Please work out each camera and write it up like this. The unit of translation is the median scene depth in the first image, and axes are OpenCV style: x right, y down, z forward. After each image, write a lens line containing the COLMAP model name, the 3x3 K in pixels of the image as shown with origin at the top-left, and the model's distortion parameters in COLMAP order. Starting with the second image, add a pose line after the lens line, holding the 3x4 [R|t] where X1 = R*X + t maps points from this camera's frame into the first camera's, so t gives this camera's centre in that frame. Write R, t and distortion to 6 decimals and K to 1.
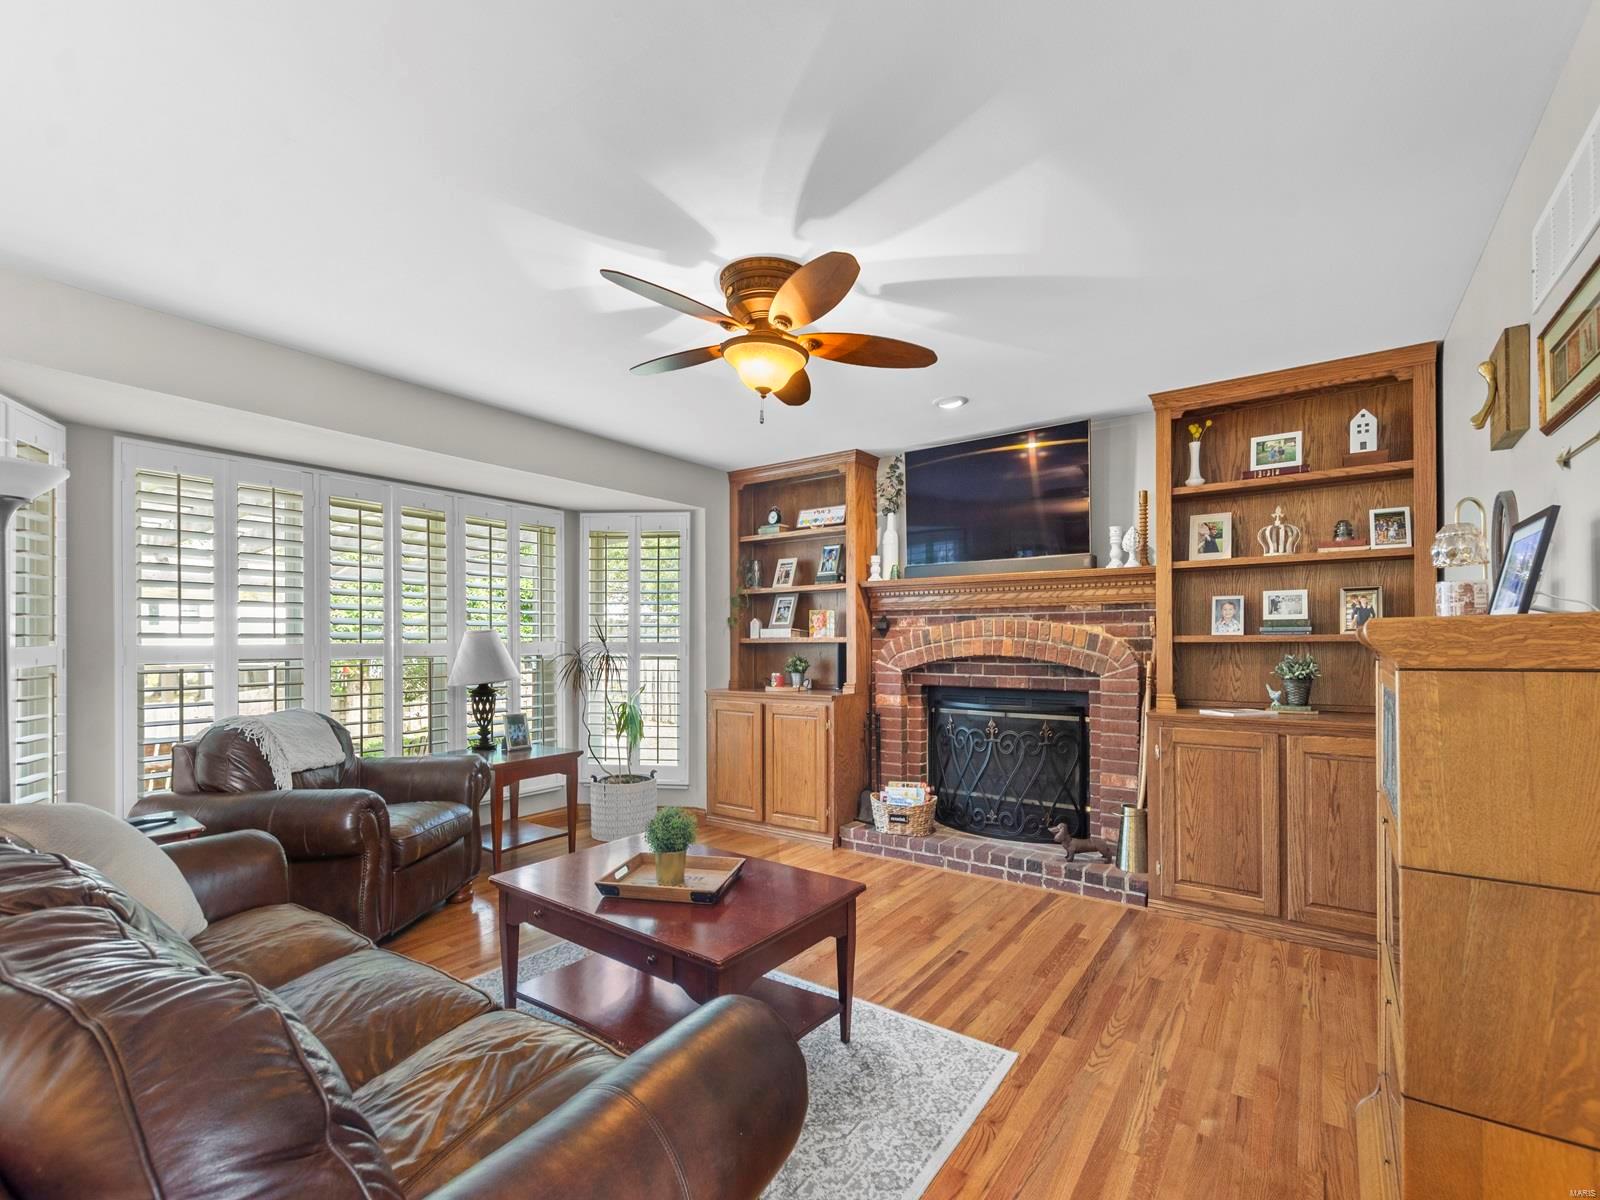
lens RADIAL K [[713.3, 0, 805.0], [0, 713.3, 633.3], [0, 0, 1]] dist [0.007999, -0.004972]
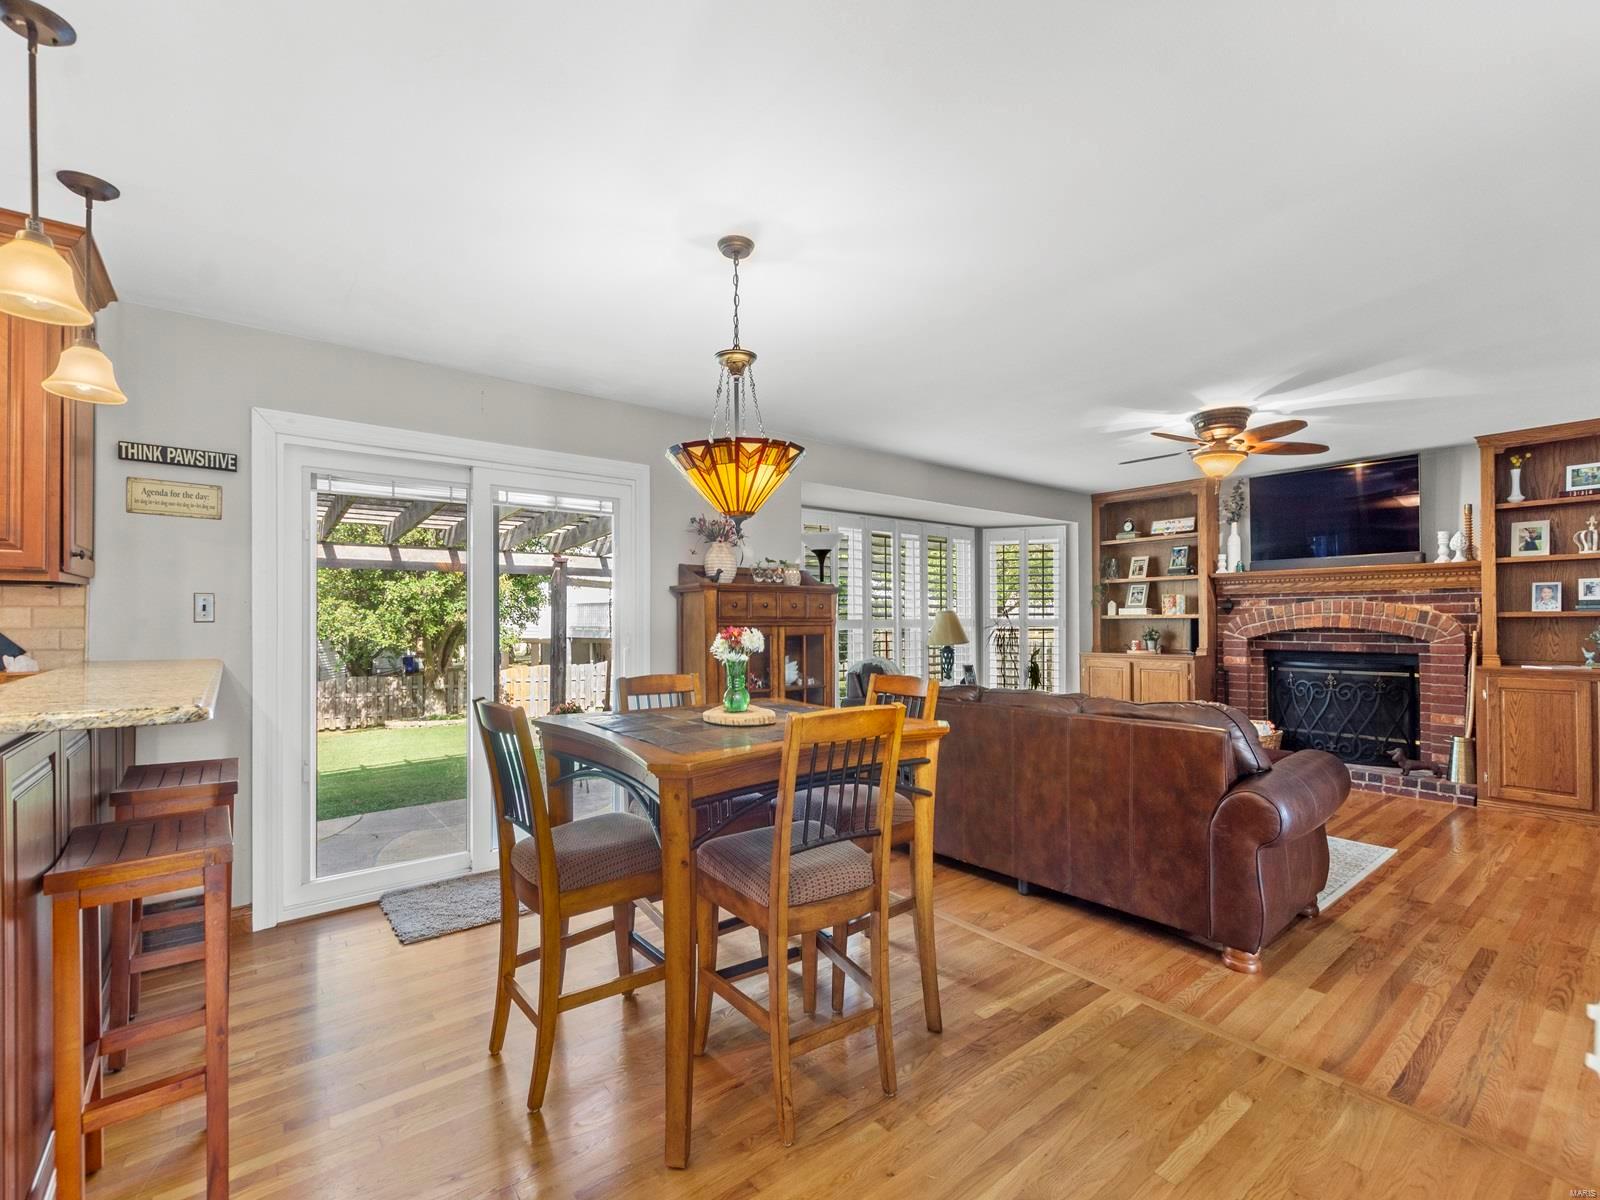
lens RADIAL K [[713.3, 0, 795.4], [0, 713.3, 611.4], [0, 0, 1]] dist [0.007999, -0.004972]
pose [[0.960587, -0.005193, -0.277930, -0.351608], [0.004851, 0.999986, -0.001918, -0.001694], [0.277937, 0.000494, 0.960599, -0.613797]]
